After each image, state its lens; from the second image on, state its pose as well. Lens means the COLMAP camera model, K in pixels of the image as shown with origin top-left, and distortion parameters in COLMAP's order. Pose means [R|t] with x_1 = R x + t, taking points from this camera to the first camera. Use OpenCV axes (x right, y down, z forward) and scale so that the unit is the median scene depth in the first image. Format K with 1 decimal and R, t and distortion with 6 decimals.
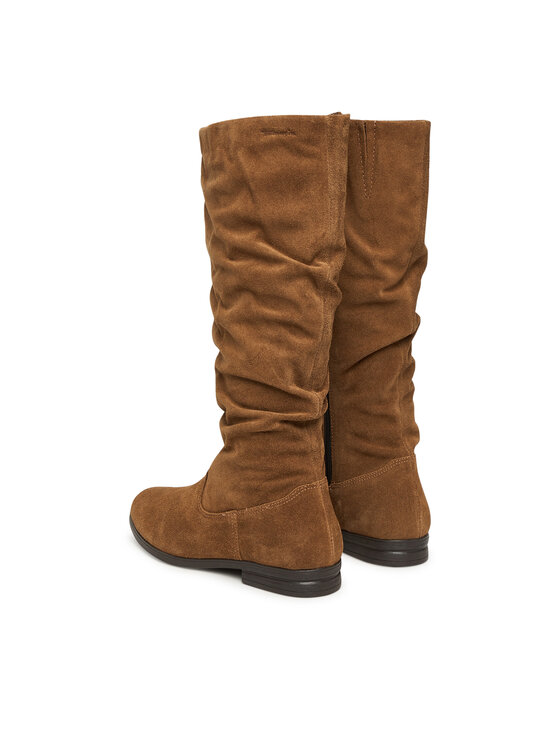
lens RADIAL K [[836.9, 0, 280.1], [0, 836.9, 373.4], [0, 0, 1]] dist [0.004221, 0.000000]
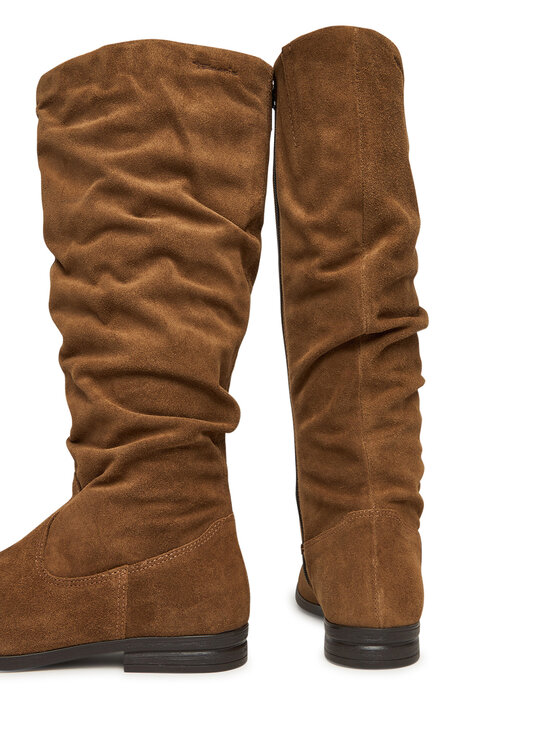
lens RADIAL K [[728.0, 0, 277.3], [0, 728.0, 407.6], [0, 0, 1]] dist [-0.072605, 0.000000]
pose [[0.770492, 0.034240, 0.636530, -0.366768], [0.059489, 0.990336, -0.125280, 0.121613], [-0.634668, 0.134394, 0.761009, 0.456247]]
